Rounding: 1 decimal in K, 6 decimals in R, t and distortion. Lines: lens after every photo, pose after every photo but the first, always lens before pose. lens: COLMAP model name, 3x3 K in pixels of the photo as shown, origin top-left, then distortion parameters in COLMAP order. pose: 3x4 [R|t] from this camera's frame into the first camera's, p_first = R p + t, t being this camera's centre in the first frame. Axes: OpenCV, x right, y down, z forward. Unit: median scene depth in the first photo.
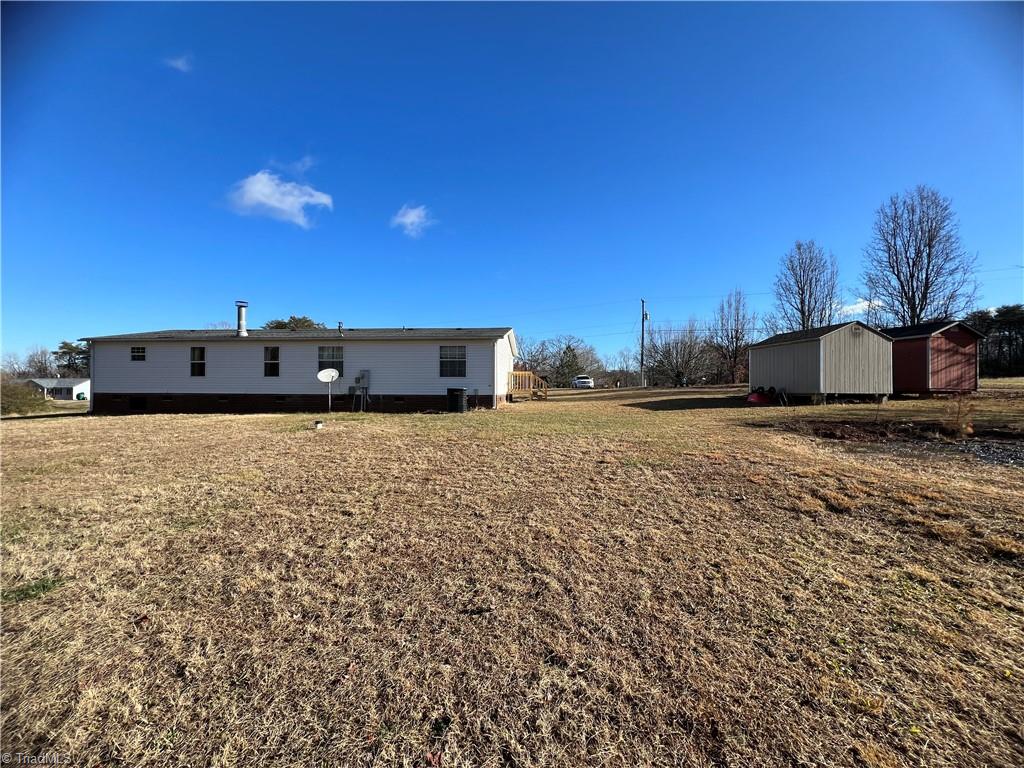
lens RADIAL K [[409.3, 0, 511.8], [0, 409.3, 382.6], [0, 0, 1]] dist [0.001333, 0.000045]
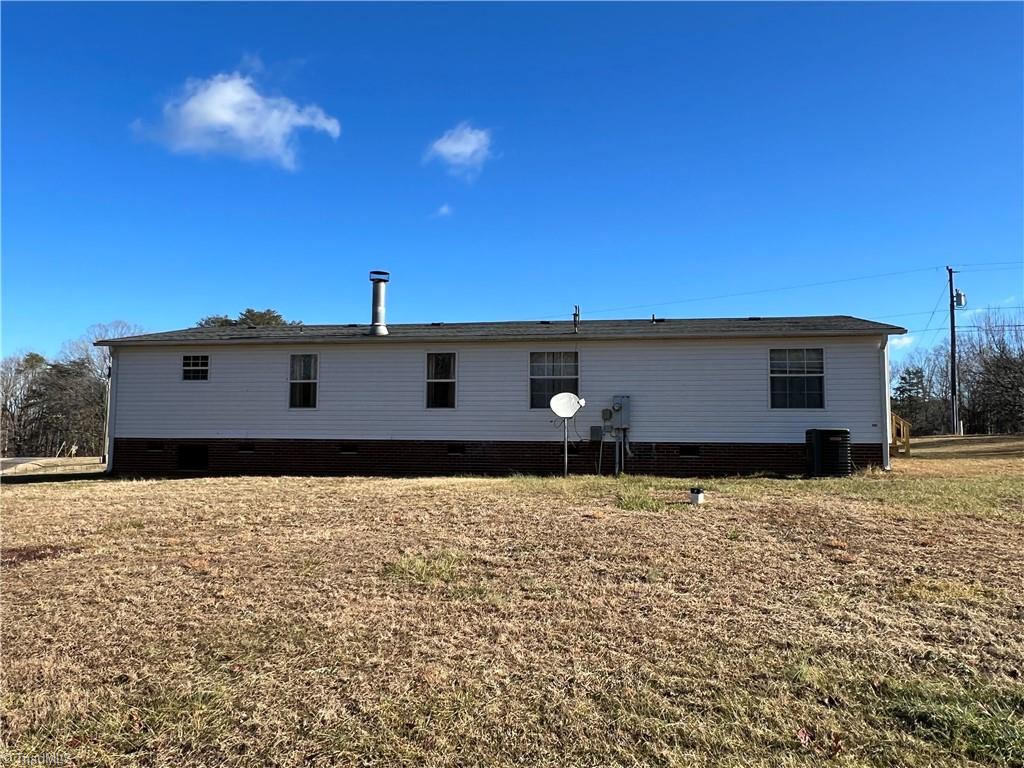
lens RADIAL K [[653.7, 0, 512.2], [0, 653.7, 384.8], [0, 0, 1]] dist [0.000837, 0.000310]
pose [[0.999082, -0.004132, -0.042641, -0.447397], [0.002175, 0.998946, -0.045846, -0.005413], [0.042785, 0.045711, 0.998038, 0.136524]]
